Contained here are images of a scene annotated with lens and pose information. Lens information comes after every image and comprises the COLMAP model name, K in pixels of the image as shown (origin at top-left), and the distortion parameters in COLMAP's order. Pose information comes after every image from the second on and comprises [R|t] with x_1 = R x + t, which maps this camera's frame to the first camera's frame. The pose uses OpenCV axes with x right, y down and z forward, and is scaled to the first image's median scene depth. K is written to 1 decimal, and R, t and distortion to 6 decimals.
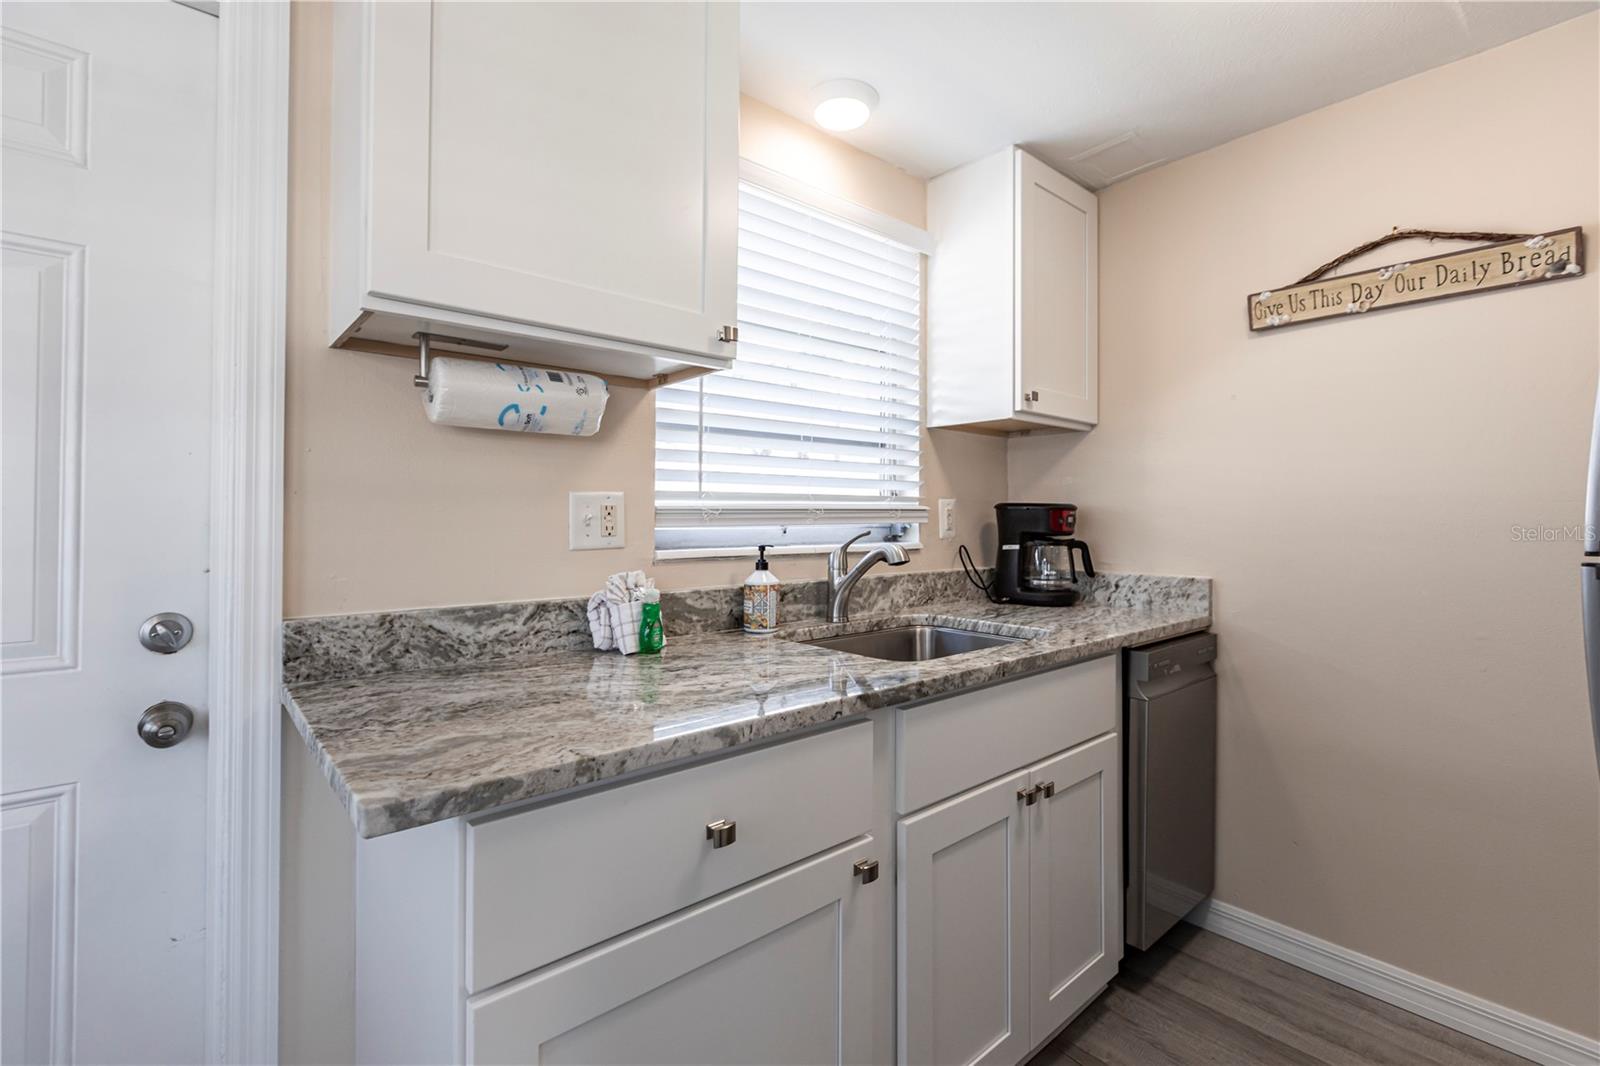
lens RADIAL K [[711.8, 0, 801.8], [0, 711.8, 526.3], [0, 0, 1]] dist [-0.000678, -0.001004]
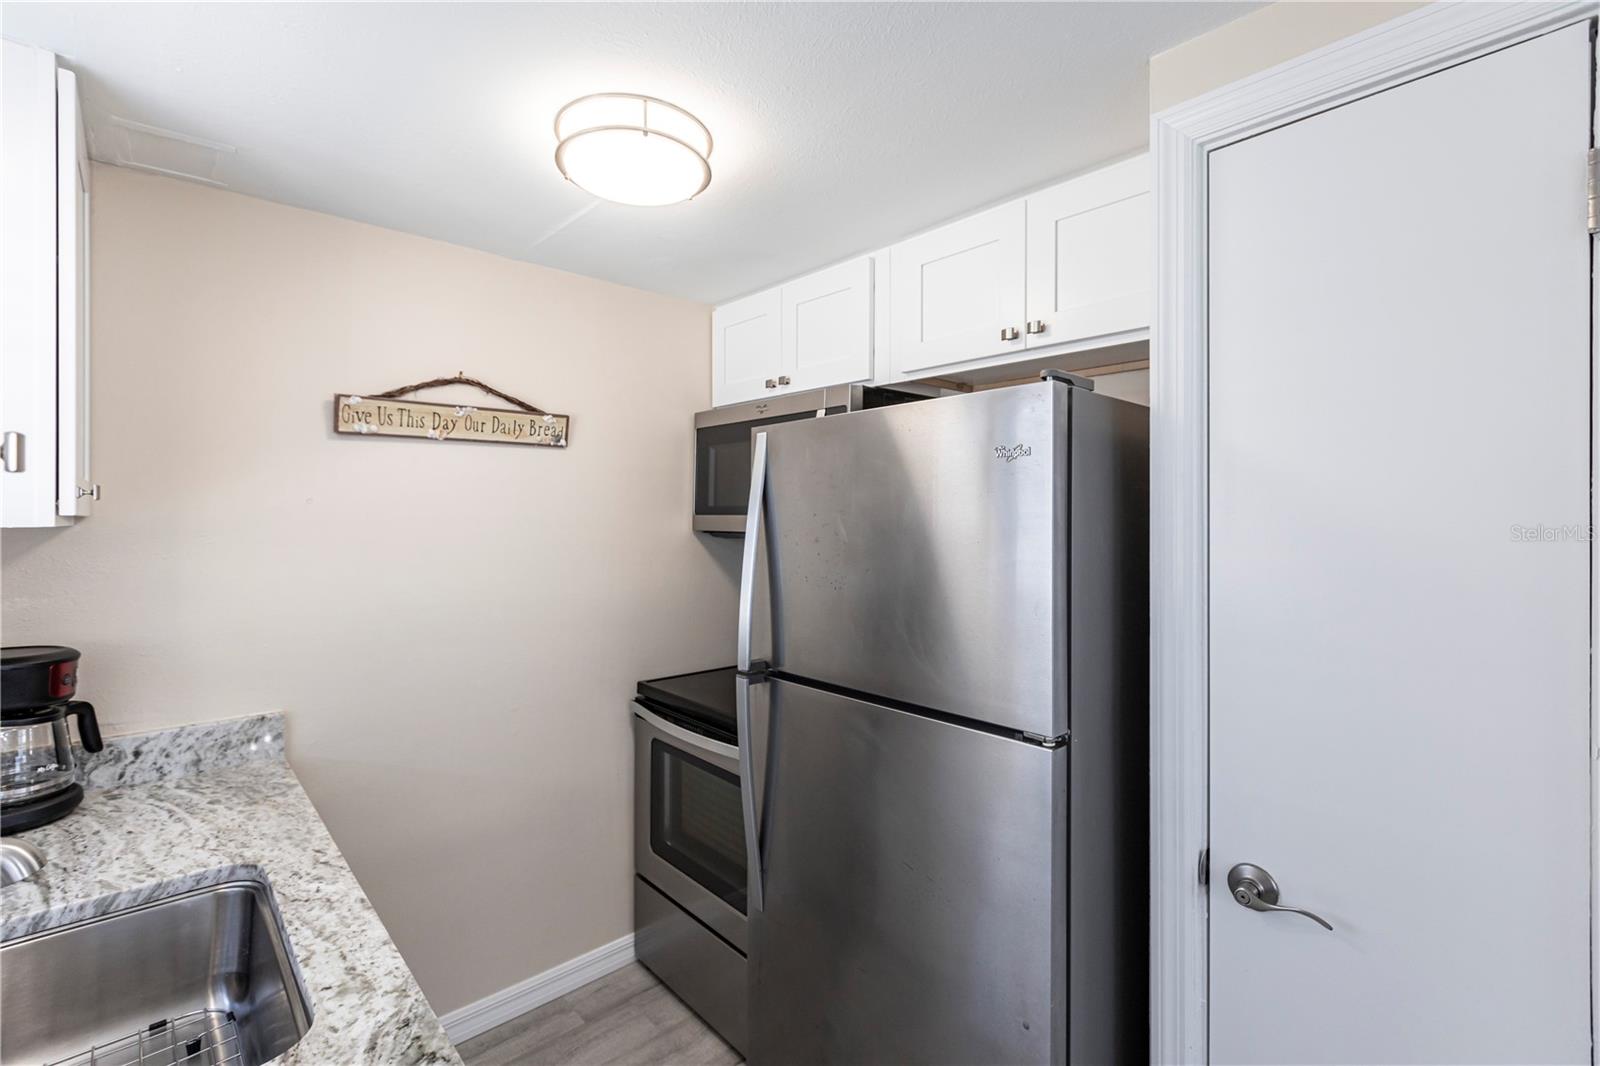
lens RADIAL K [[719.5, 0, 804.3], [0, 719.5, 509.4], [0, 0, 1]] dist [-0.001255, -0.000155]
pose [[-0.025341, 0.006574, 0.999657, -0.351564], [0.013431, 0.999890, -0.006235, -0.180153], [-0.999589, 0.013268, -0.025427, 0.468032]]
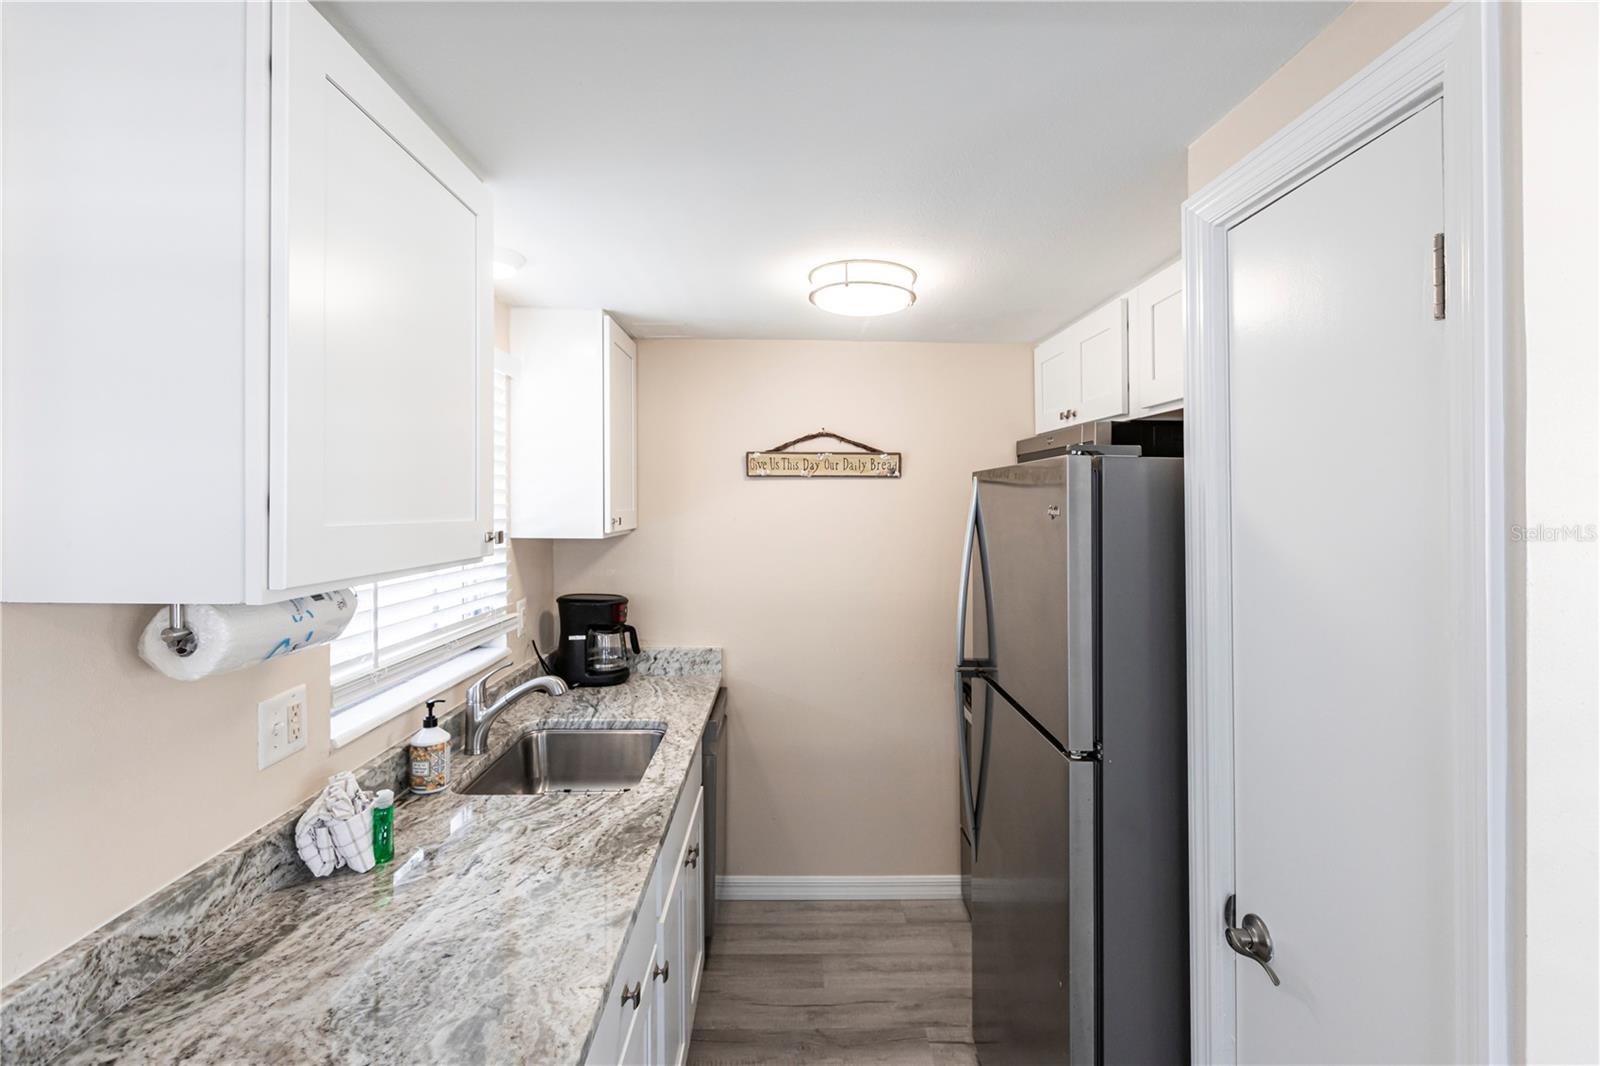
lens RADIAL K [[728.8, 0, 797.3], [0, 728.8, 503.8], [0, 0, 1]] dist [-0.002023, -0.000885]
pose [[0.640492, -0.001464, 0.767964, -0.500257], [0.002088, 0.999998, 0.000165, -0.244176], [-0.767962, 0.001498, 0.640493, -0.036509]]
